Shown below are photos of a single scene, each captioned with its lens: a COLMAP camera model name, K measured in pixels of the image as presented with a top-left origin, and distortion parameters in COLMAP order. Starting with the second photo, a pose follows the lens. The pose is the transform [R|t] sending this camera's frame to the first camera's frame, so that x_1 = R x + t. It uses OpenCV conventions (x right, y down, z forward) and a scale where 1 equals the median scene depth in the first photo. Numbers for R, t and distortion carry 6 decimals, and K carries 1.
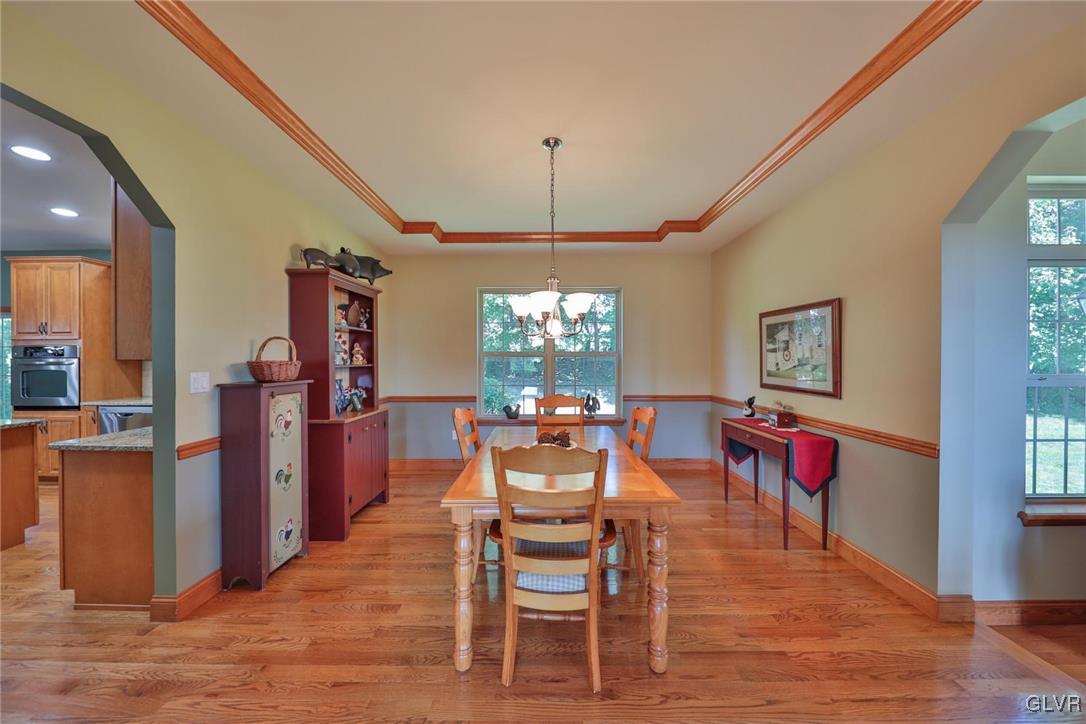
lens RADIAL K [[366.5, 0, 543.7], [0, 366.5, 360.0], [0, 0, 1]] dist [0.004771, -0.000848]
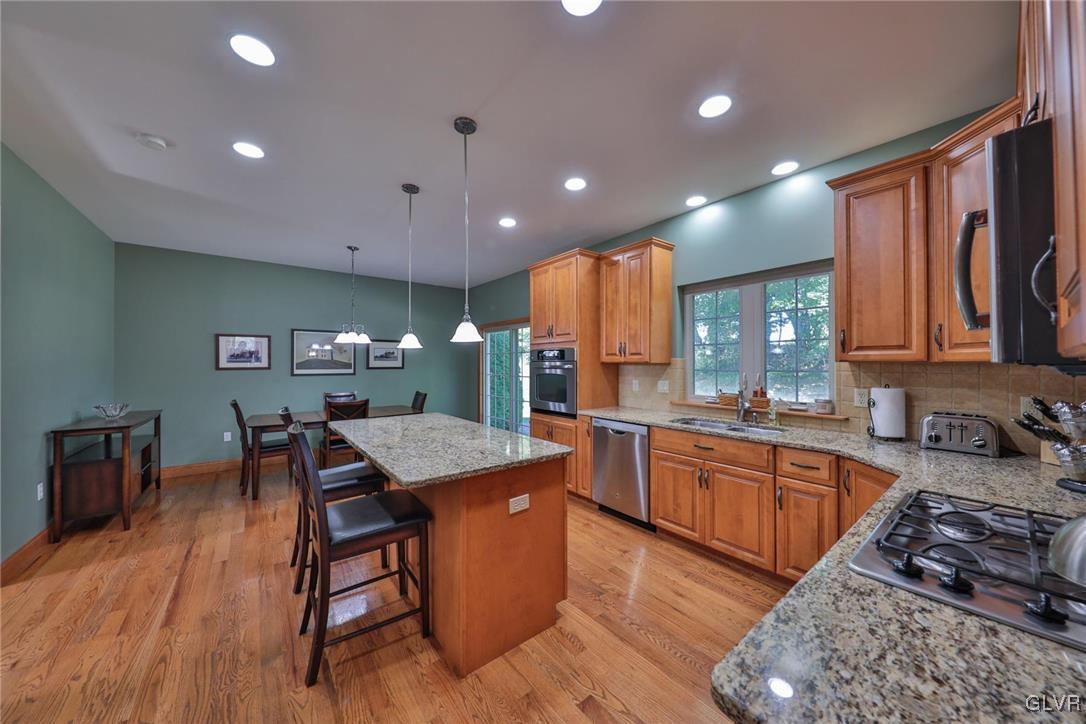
lens RADIAL K [[366.5, 0, 531.5], [0, 366.5, 362.9], [0, 0, 1]] dist [0.004771, -0.000848]
pose [[0.617604, -0.000167, -0.786489, -0.709930], [-0.008402, 0.999942, -0.006811, 0.006242], [0.786444, 0.010814, 0.617567, 0.410933]]
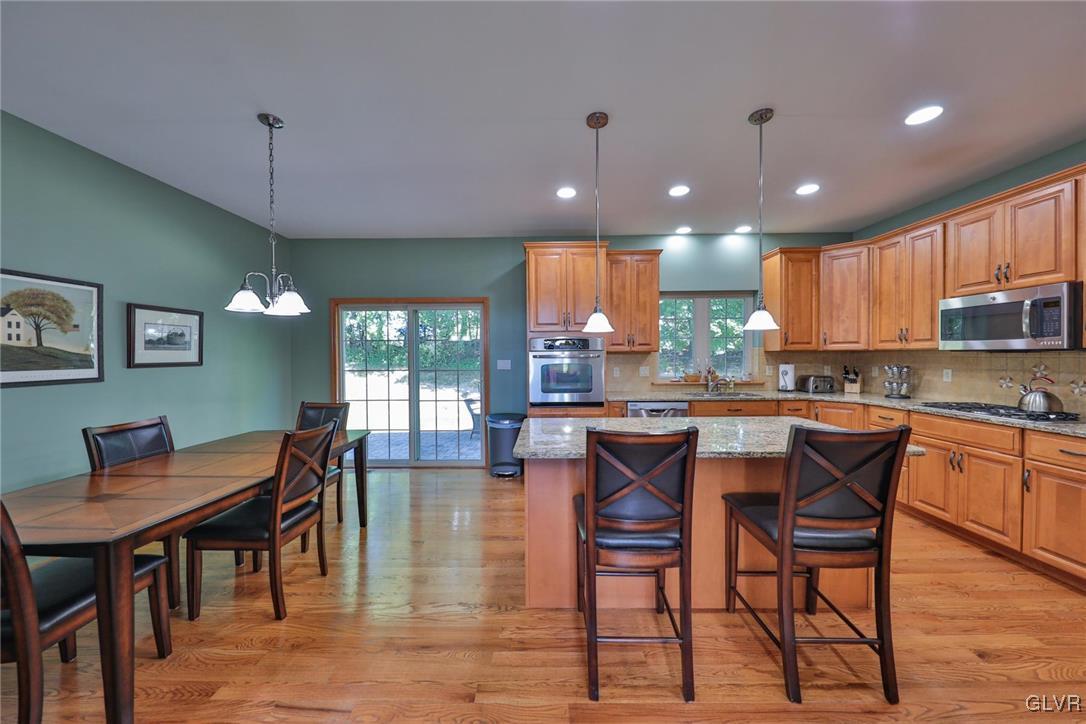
lens RADIAL K [[366.5, 0, 544.6], [0, 366.5, 360.3], [0, 0, 1]] dist [0.004771, -0.000848]
pose [[0.999983, -0.005155, -0.002749, -1.607832], [0.005179, 0.999950, 0.008570, 0.011942], [0.002705, -0.008584, 0.999959, 0.082952]]
